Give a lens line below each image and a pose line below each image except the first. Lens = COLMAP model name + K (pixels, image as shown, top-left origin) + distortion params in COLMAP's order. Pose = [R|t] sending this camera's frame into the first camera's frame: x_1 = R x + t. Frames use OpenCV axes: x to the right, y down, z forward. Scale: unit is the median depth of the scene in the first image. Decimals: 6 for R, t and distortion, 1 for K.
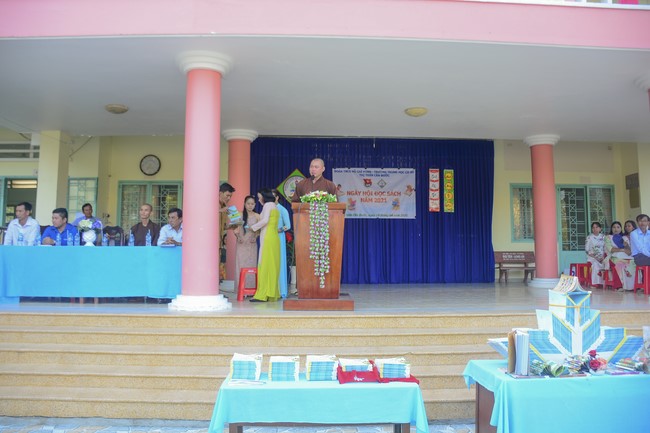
lens RADIAL K [[510.6, 0, 320.9], [0, 510.6, 214.6], [0, 0, 1]] dist [-0.148795, 0.092661]
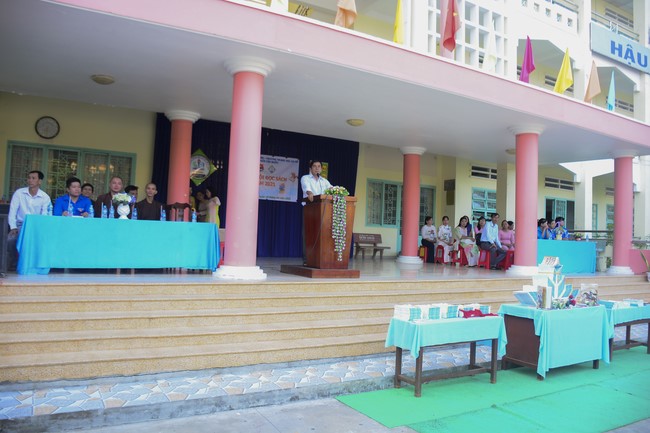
lens RADIAL K [[510.6, 0, 320.9], [0, 510.6, 214.6], [0, 0, 1]] dist [-0.148795, 0.092661]
pose [[0.884690, 0.053492, 0.463101, -0.586899], [-0.078078, 0.996365, 0.034069, -0.014207], [-0.459595, -0.066299, 0.885651, -0.119239]]
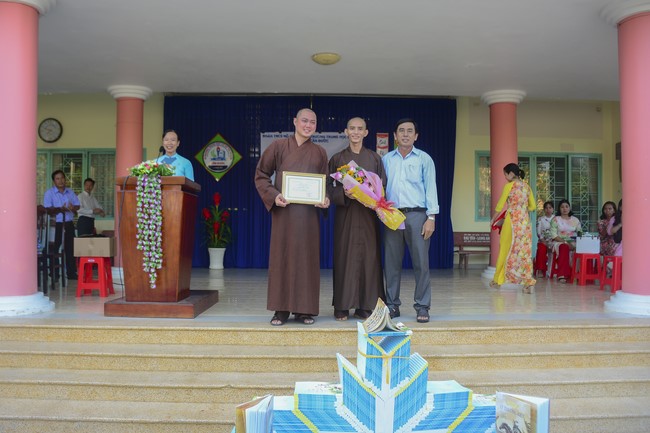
lens RADIAL K [[545.3, 0, 307.6], [0, 545.3, 232.2], [0, 0, 1]] dist [-0.148247, 0.091443]
pose [[0.999874, 0.003667, -0.015424, 0.221881], [-0.002299, 0.996137, 0.087784, -0.010403], [0.015686, -0.087738, 0.996020, 0.183667]]
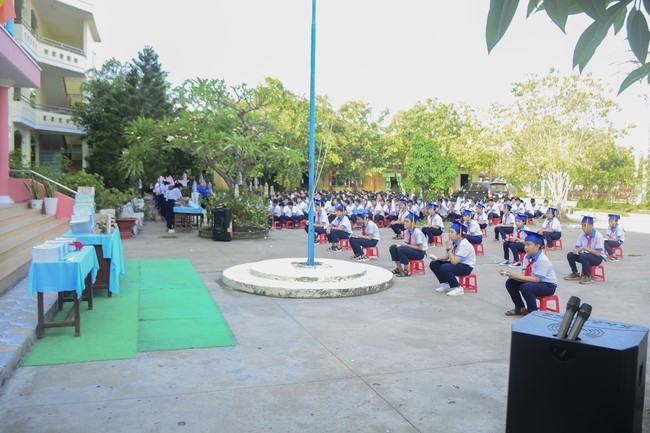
lens RADIAL K [[526.6, 0, 309.6], [0, 526.6, 214.3], [0, 0, 1]] dist [-0.153524, 0.101852]
pose [[-0.264736, -0.063609, 0.962221, -0.898408], [-0.097424, 0.994481, 0.038938, 0.035194], [-0.959387, -0.083436, -0.269472, 0.362691]]
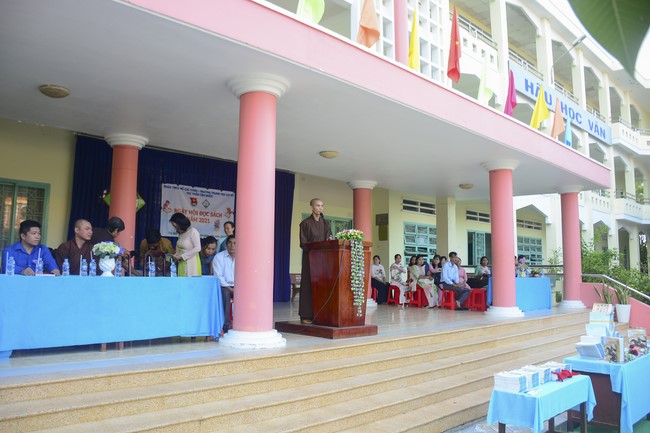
lens RADIAL K [[526.6, 0, 309.6], [0, 526.6, 214.3], [0, 0, 1]] dist [-0.153524, 0.101852]
pose [[0.752161, 0.079776, 0.654133, -0.765112], [-0.069437, 0.996714, -0.041713, -0.022575], [-0.655311, -0.014046, 0.755228, 0.180841]]
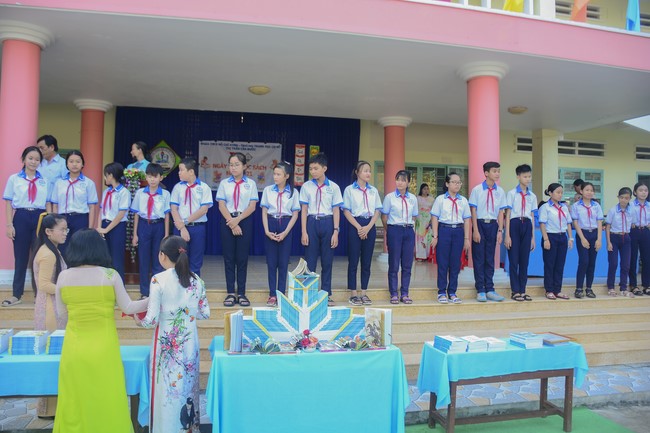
lens RADIAL K [[510.6, 0, 320.9], [0, 510.6, 214.6], [0, 0, 1]] dist [-0.148795, 0.092661]
pose [[0.985884, 0.018686, 0.166384, 0.186711], [-0.028916, 0.997823, 0.059273, -0.021728], [-0.164914, -0.063247, 0.984278, -0.048127]]
